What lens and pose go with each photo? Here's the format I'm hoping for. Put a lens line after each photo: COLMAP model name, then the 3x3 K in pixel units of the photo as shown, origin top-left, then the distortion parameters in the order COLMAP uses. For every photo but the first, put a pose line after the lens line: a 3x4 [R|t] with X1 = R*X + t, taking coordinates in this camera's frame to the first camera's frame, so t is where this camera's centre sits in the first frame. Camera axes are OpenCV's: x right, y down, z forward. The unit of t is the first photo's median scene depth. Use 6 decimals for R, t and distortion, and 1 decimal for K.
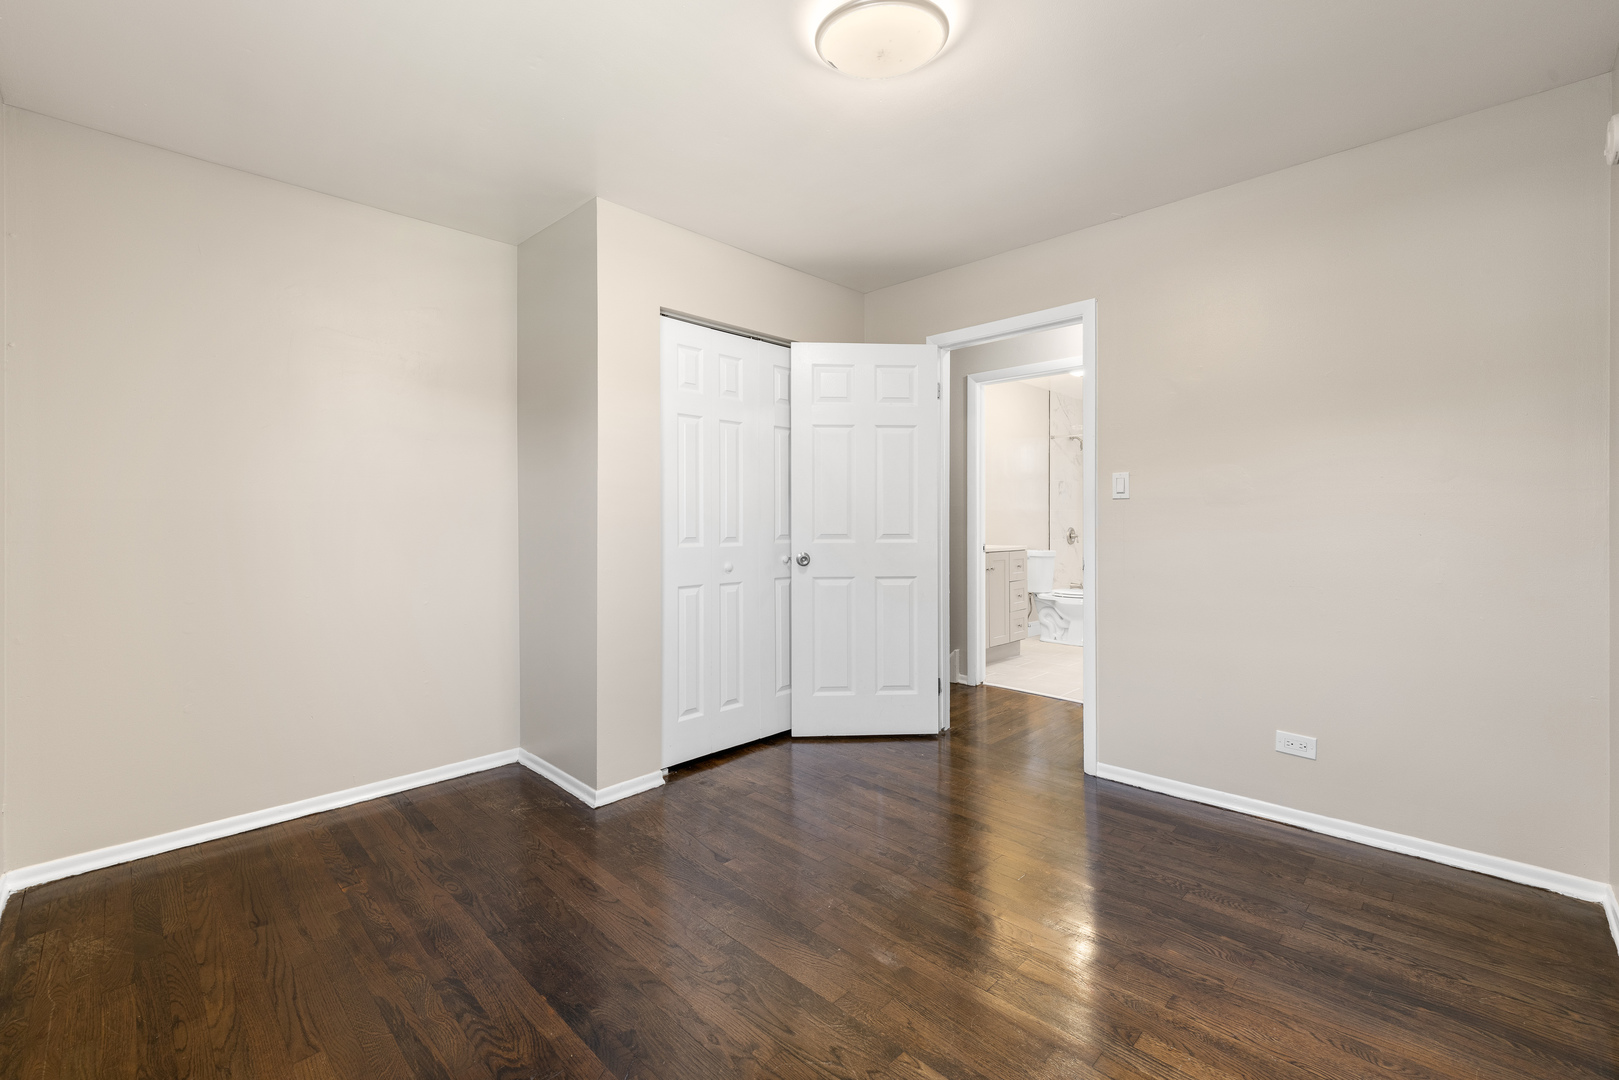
lens RADIAL K [[674.9, 0, 807.6], [0, 674.9, 532.4], [0, 0, 1]] dist [0.024238, -0.015184]
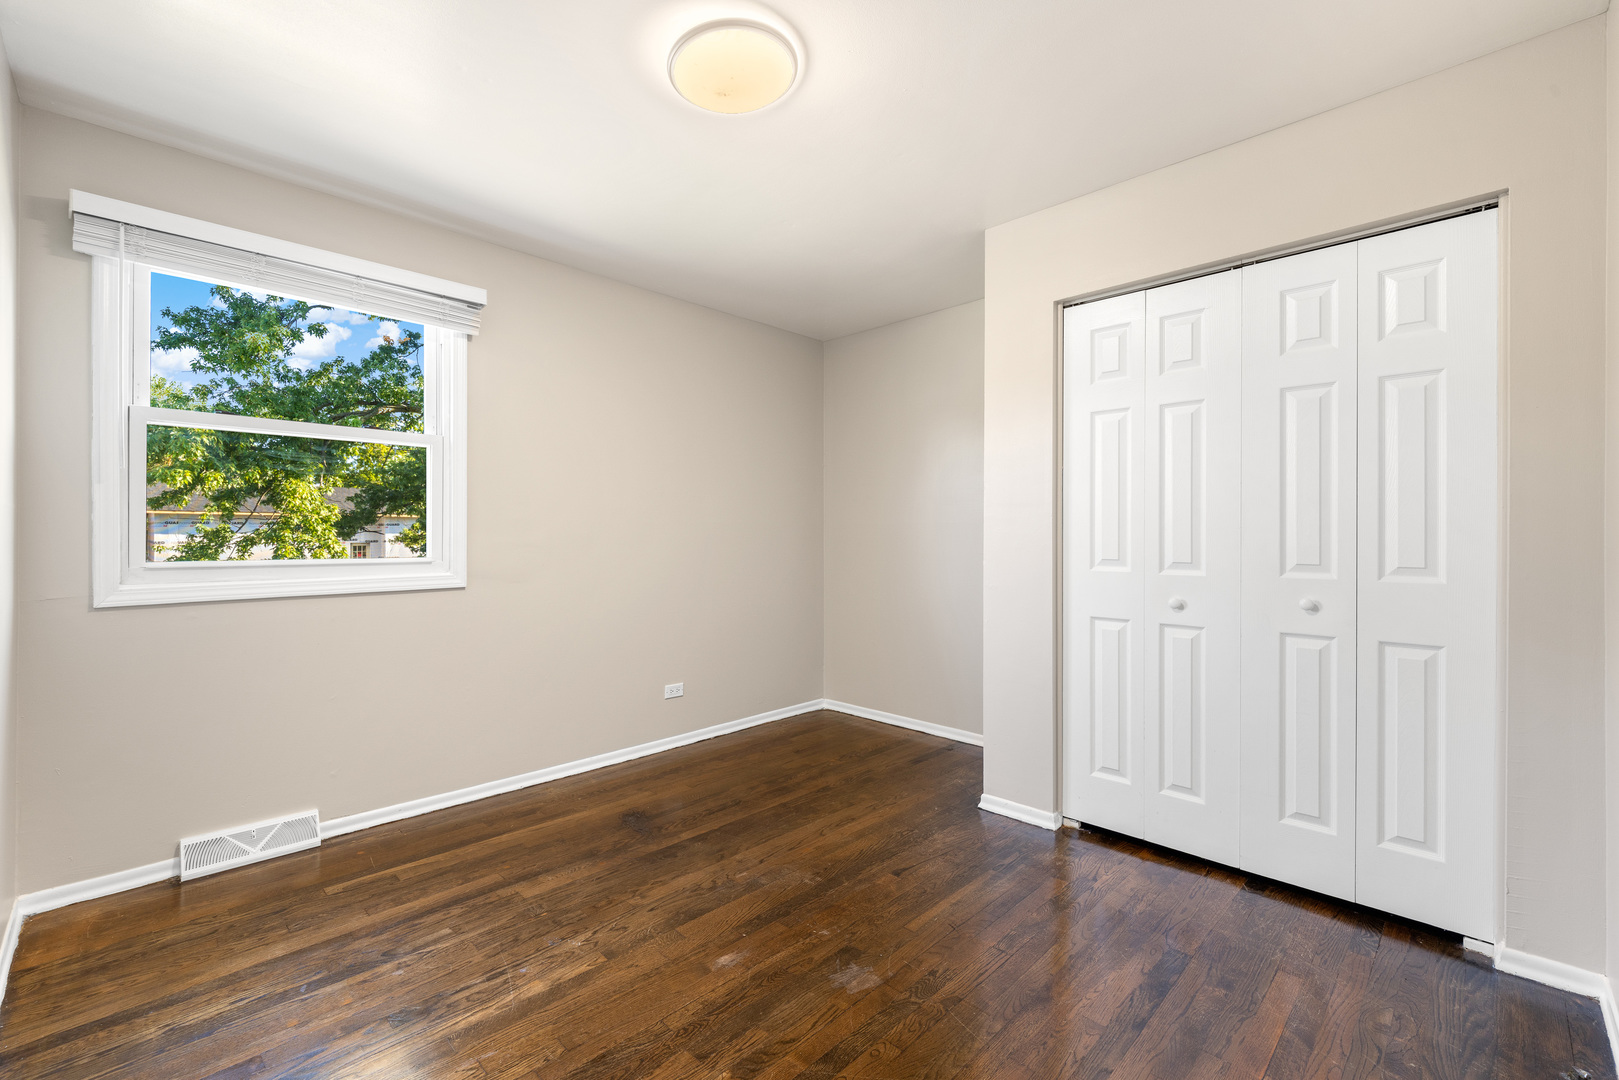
lens RADIAL K [[674.9, 0, 807.6], [0, 674.9, 532.4], [0, 0, 1]] dist [0.024238, -0.015184]
pose [[0.017406, 0.001617, -0.999847, 0.690740], [-0.025289, 0.999679, 0.001176, -0.017585], [0.999529, 0.025265, 0.017441, 0.654354]]
